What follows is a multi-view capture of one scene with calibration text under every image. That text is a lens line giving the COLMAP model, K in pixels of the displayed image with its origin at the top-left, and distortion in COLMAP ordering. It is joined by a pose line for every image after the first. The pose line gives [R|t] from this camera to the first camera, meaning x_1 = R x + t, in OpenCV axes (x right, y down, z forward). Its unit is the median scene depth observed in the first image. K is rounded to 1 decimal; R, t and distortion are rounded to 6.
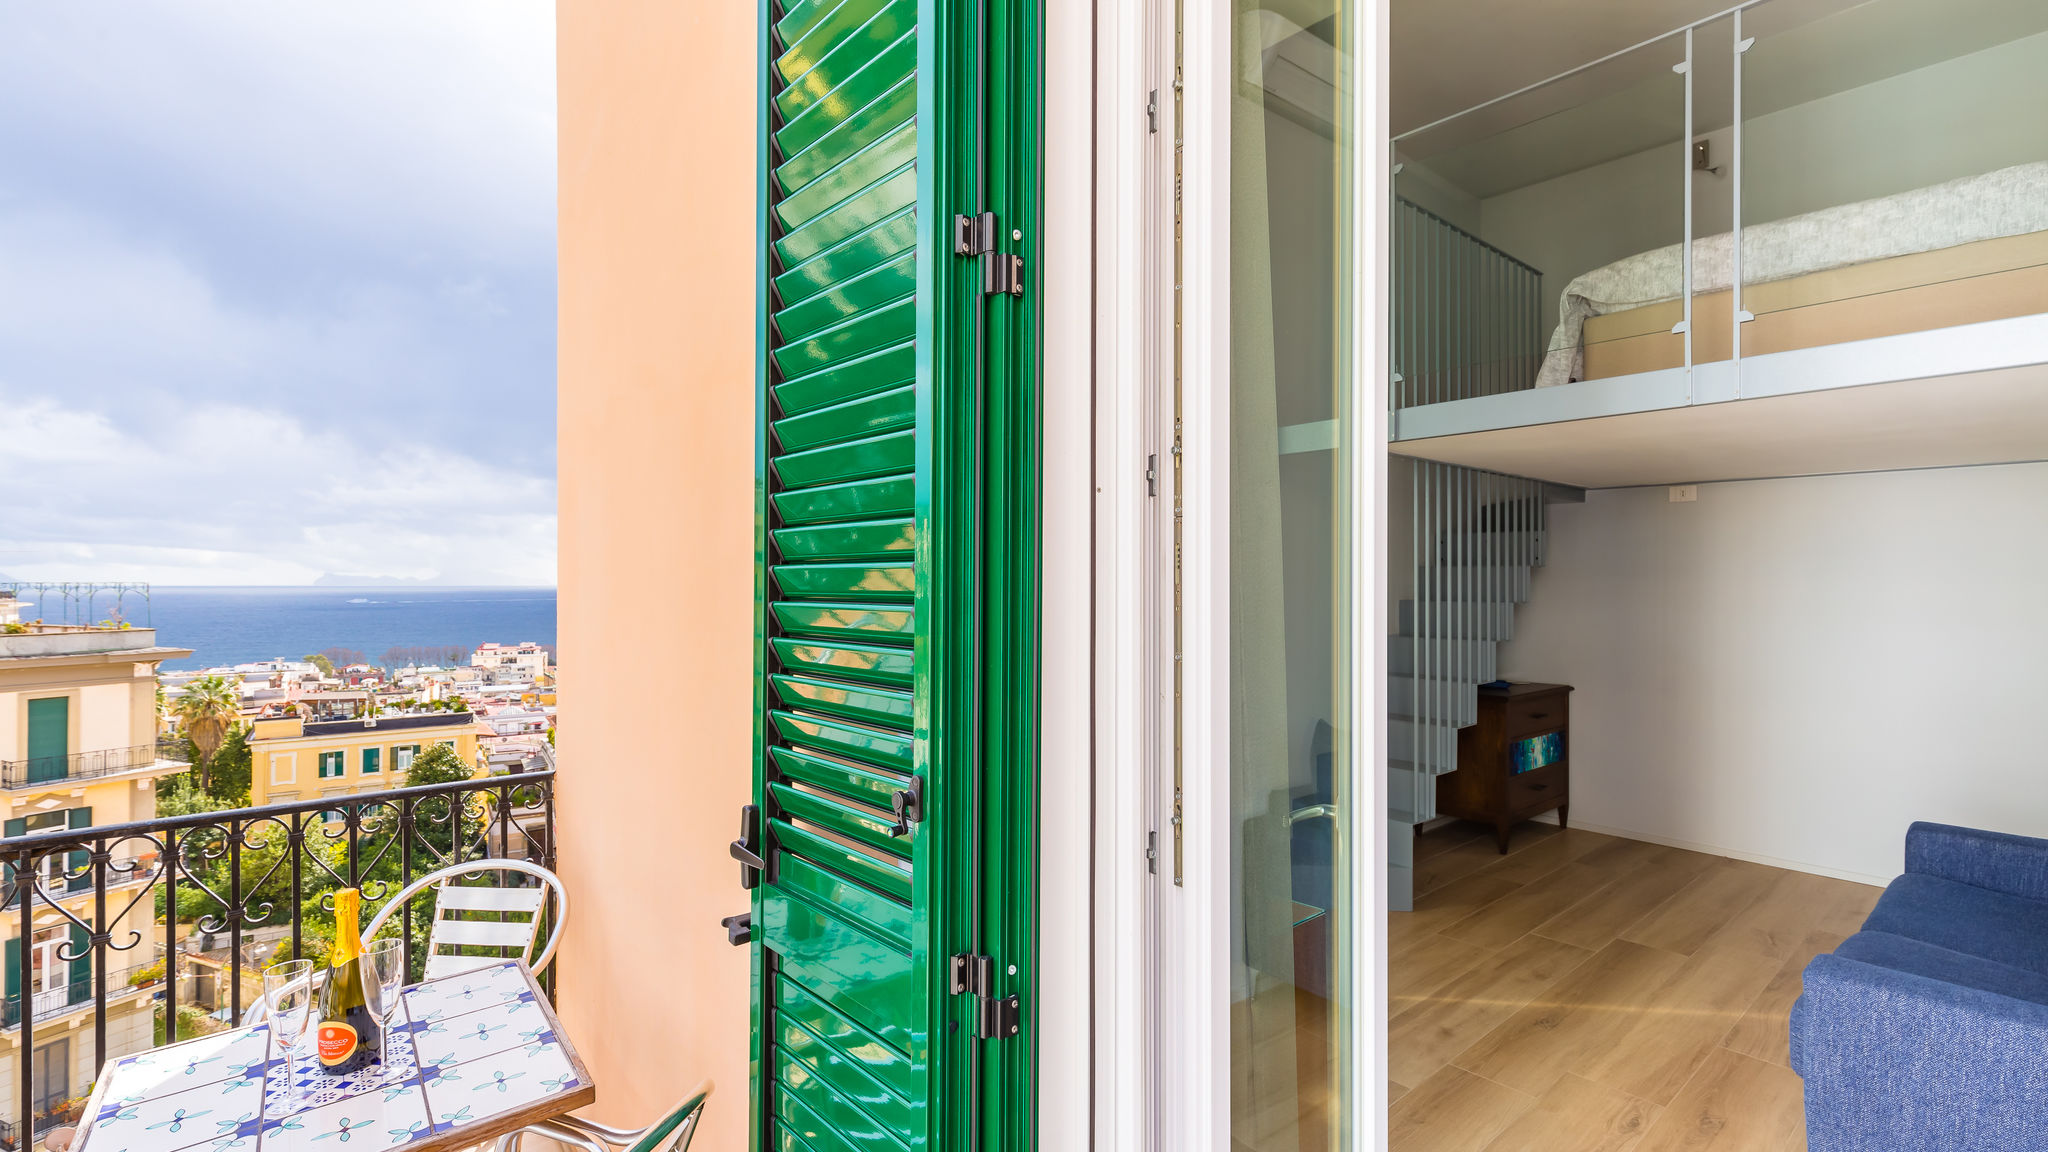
lens RADIAL K [[920.7, 0, 1015.5], [0, 920.7, 574.2], [0, 0, 1]] dist [0.001723, 0.000566]
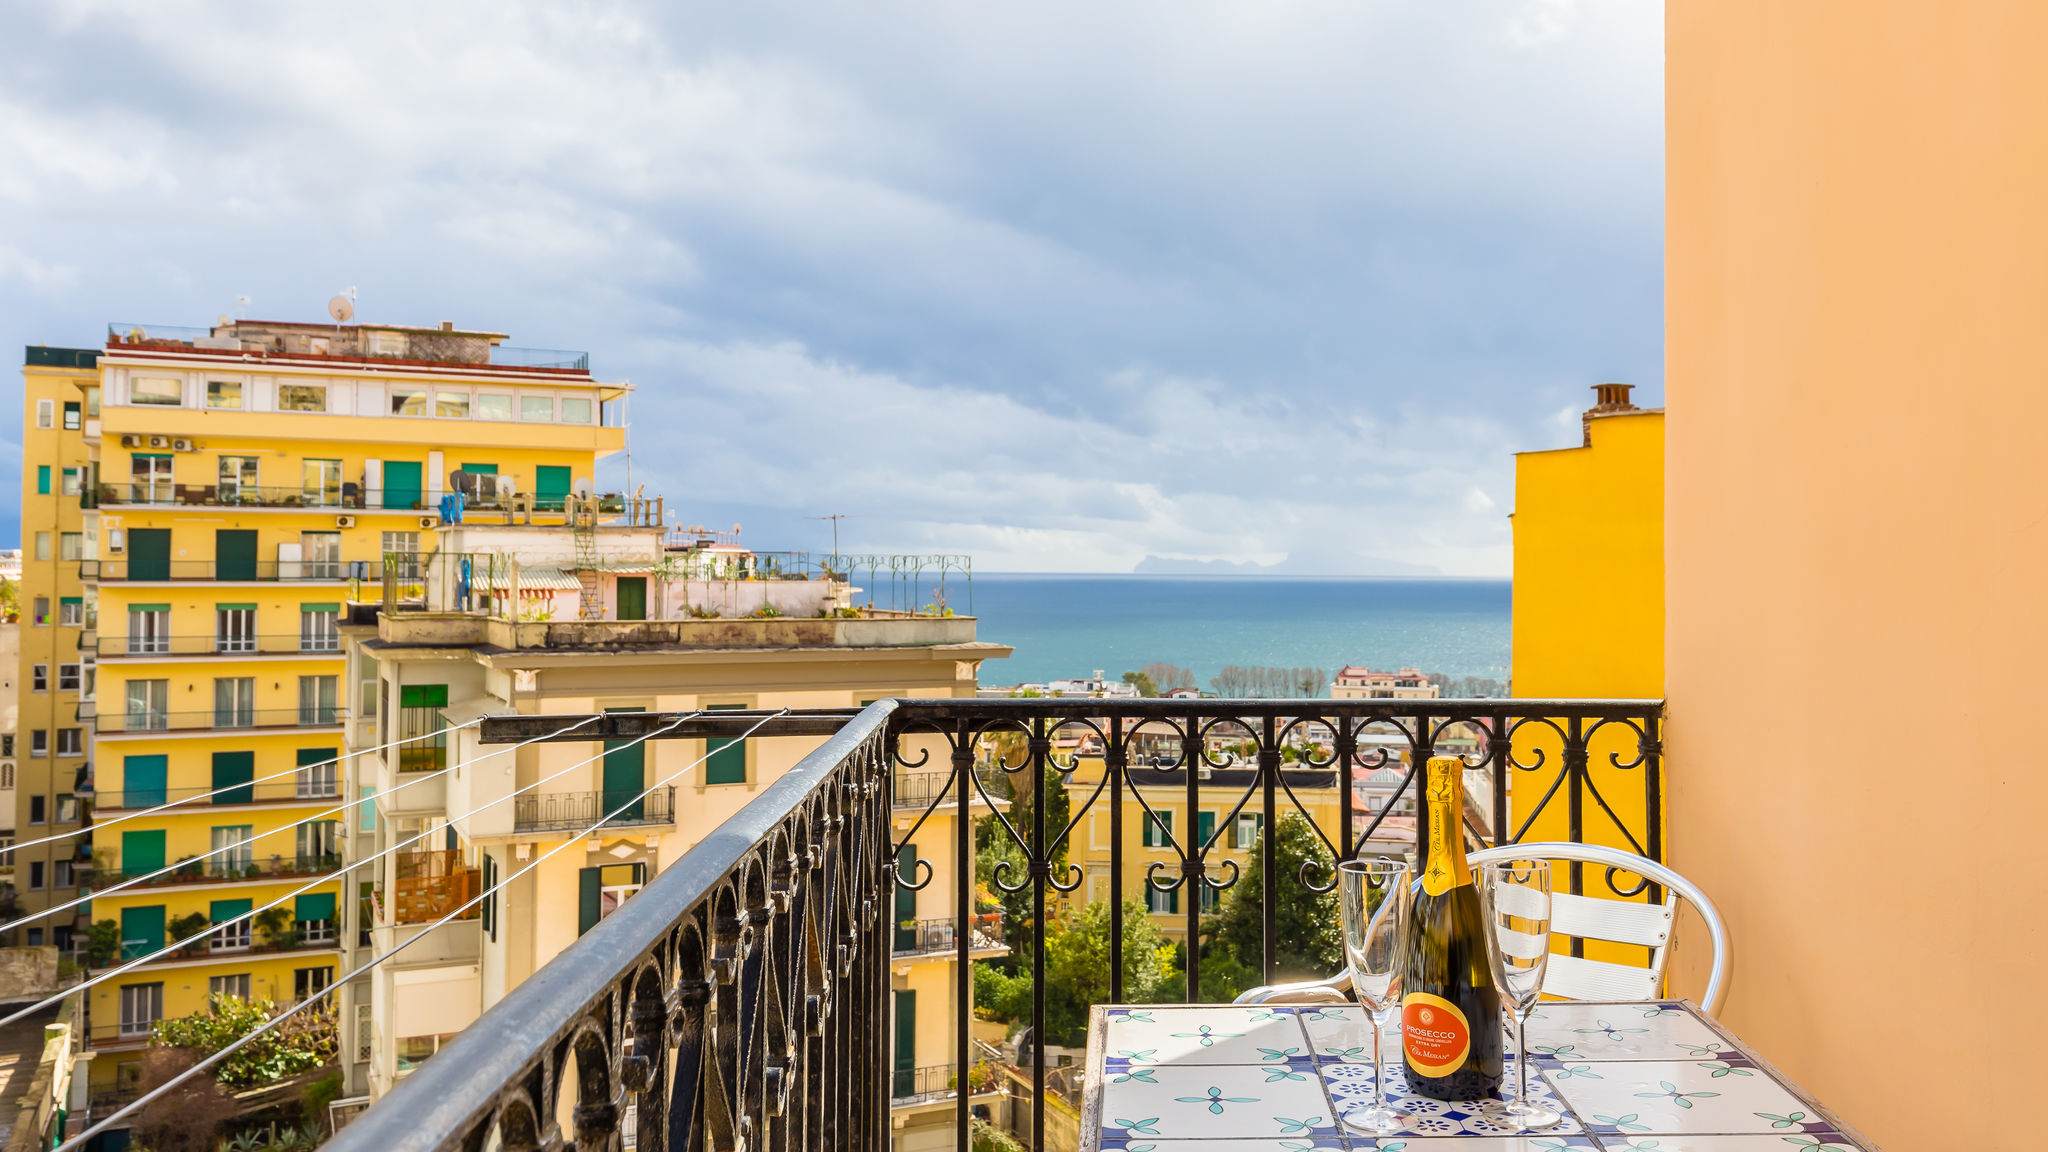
lens RADIAL K [[1590.3, 0, 1024.0], [0, 1590.3, 576.0], [0, 0, 1]] dist [0.010275, 0.001787]
pose [[0.765152, -0.013867, -0.643700, -0.186064], [0.002182, 0.999818, -0.018945, 0.149396], [0.643846, 0.013091, 0.765043, 0.079752]]
